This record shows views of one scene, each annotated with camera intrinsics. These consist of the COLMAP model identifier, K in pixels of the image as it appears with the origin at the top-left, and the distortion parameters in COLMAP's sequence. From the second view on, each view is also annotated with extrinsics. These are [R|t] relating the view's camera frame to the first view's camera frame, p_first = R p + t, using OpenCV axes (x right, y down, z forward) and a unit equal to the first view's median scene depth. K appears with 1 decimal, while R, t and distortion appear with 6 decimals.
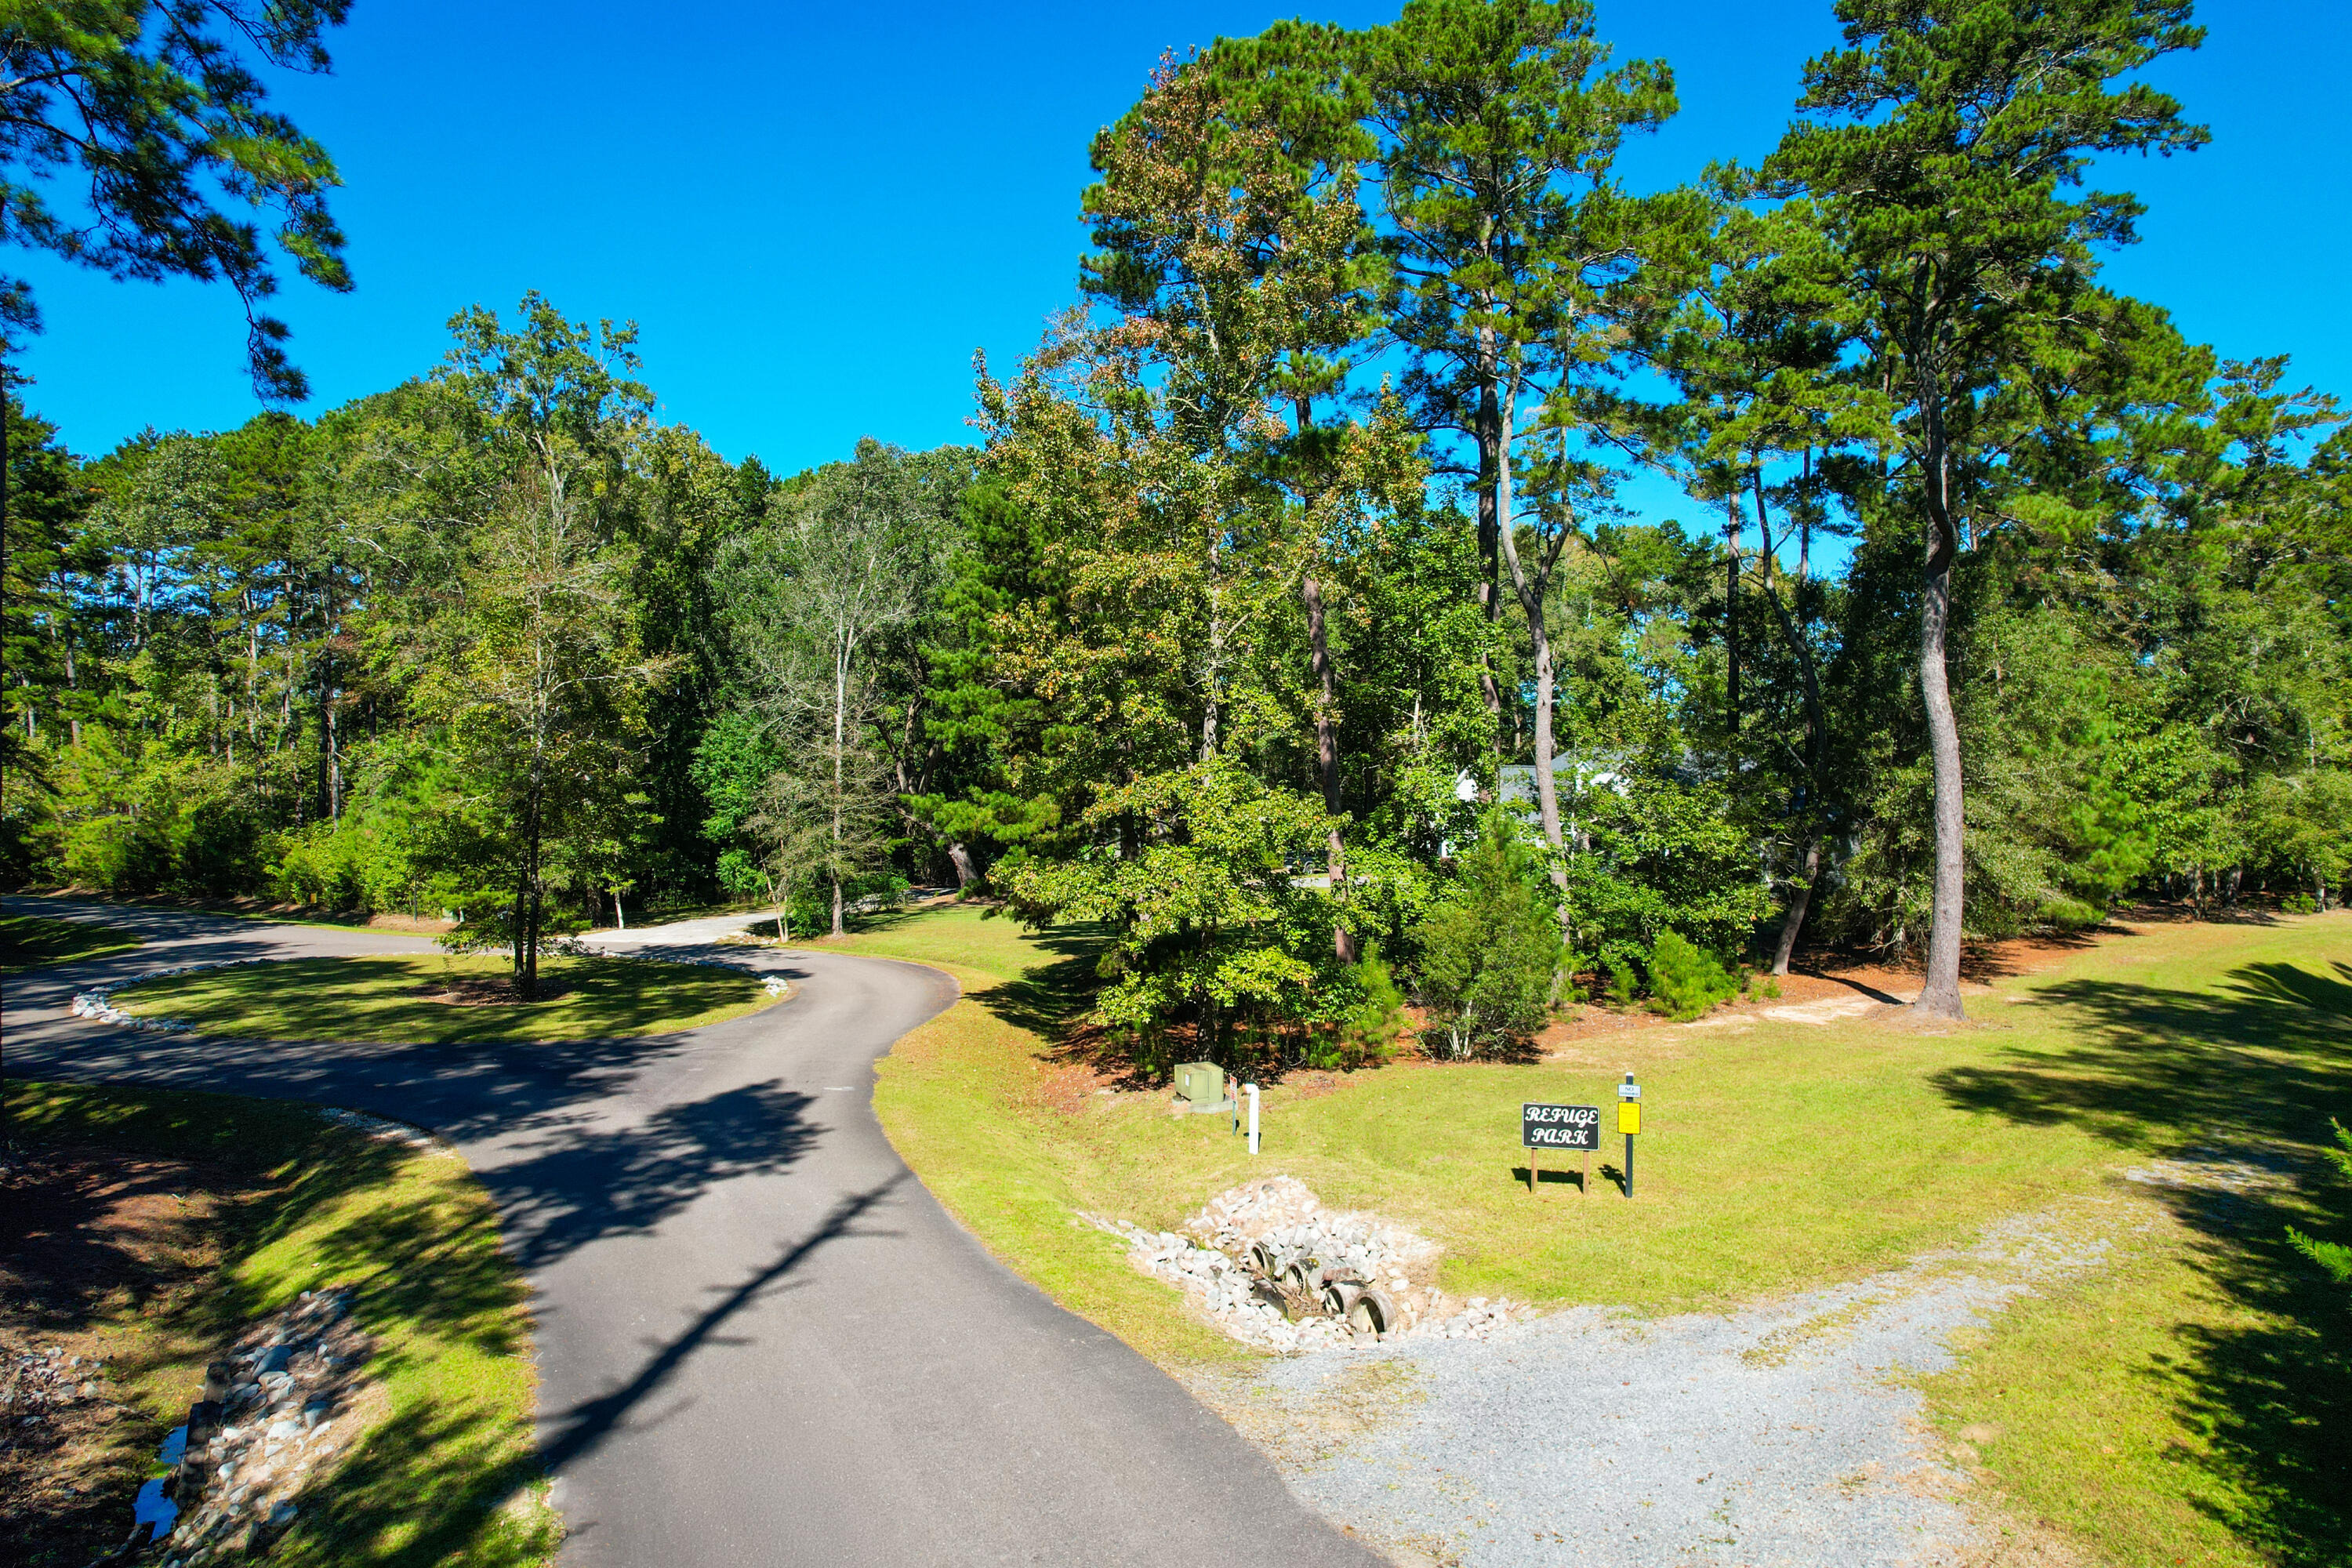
lens RADIAL K [[1530.2, 0, 1180.1], [0, 1530.2, 791.2], [0, 0, 1]] dist [-0.080624, 0.076080]
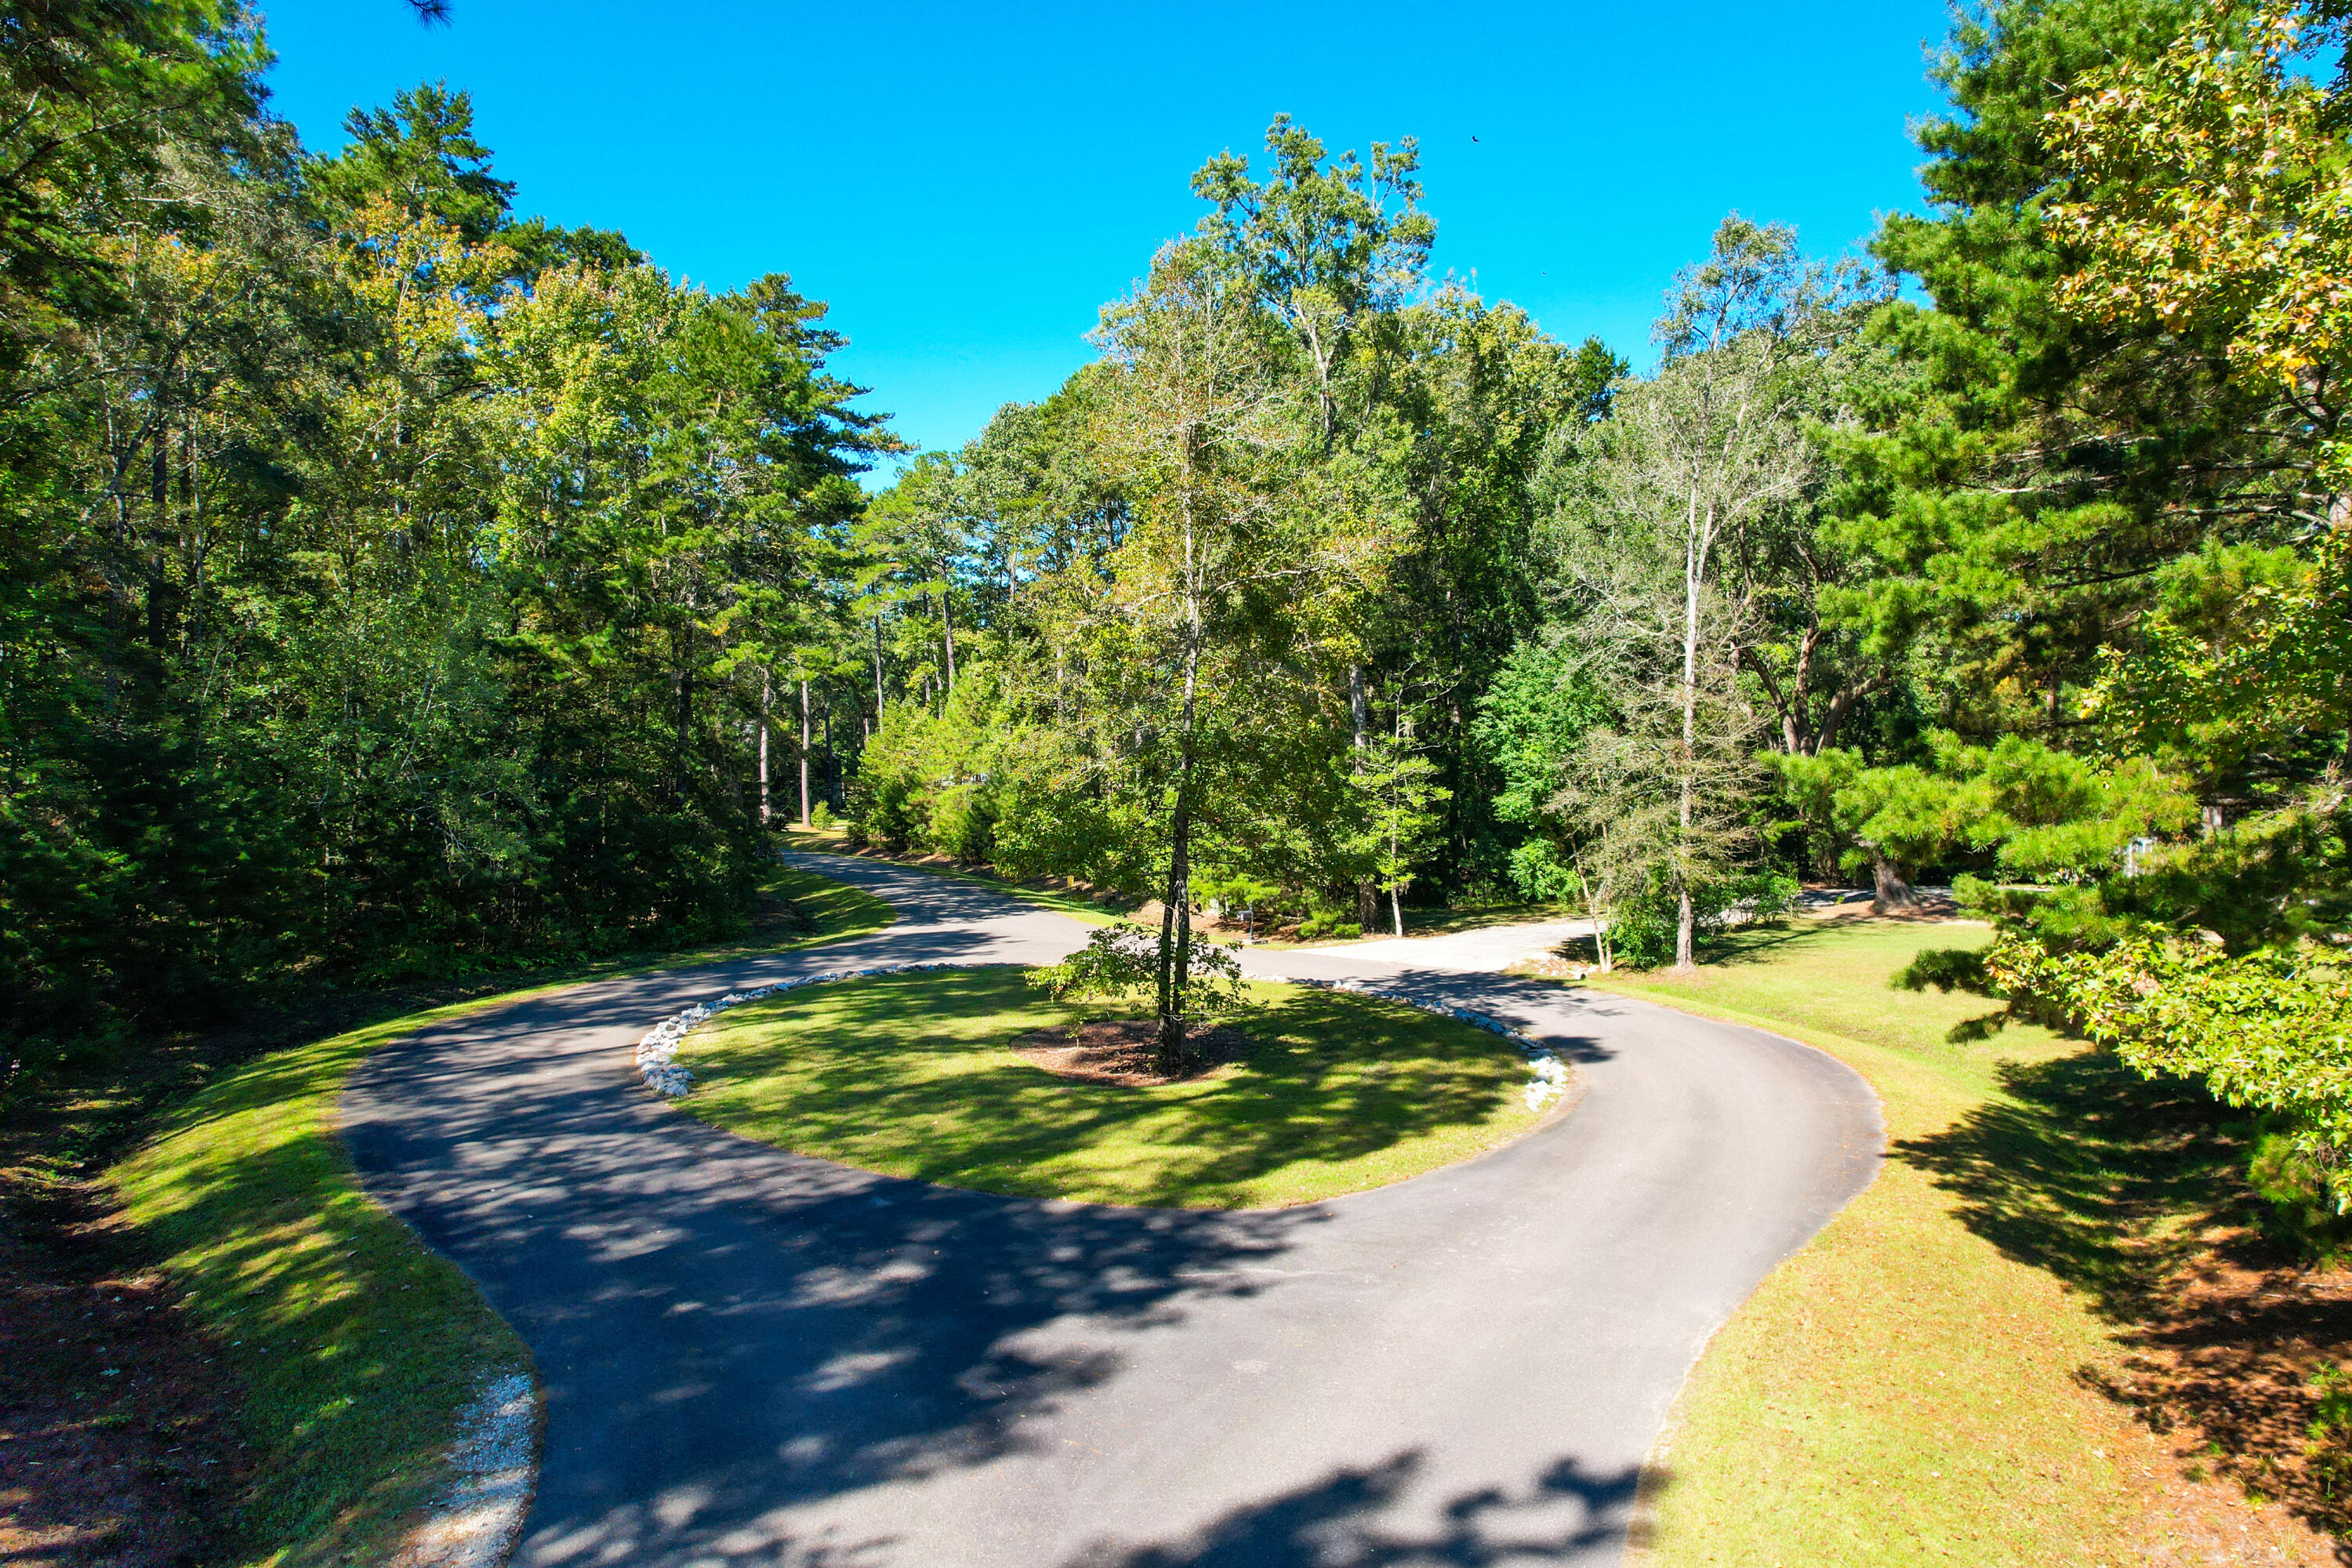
lens RADIAL K [[1530.2, 0, 1162.8], [0, 1530.2, 813.6], [0, 0, 1]] dist [-0.080624, 0.076080]
pose [[0.836207, 0.016365, -0.548170, -0.049106], [0.001777, 0.999469, 0.032549, 0.003439], [0.548411, -0.028192, 0.835733, 0.308426]]
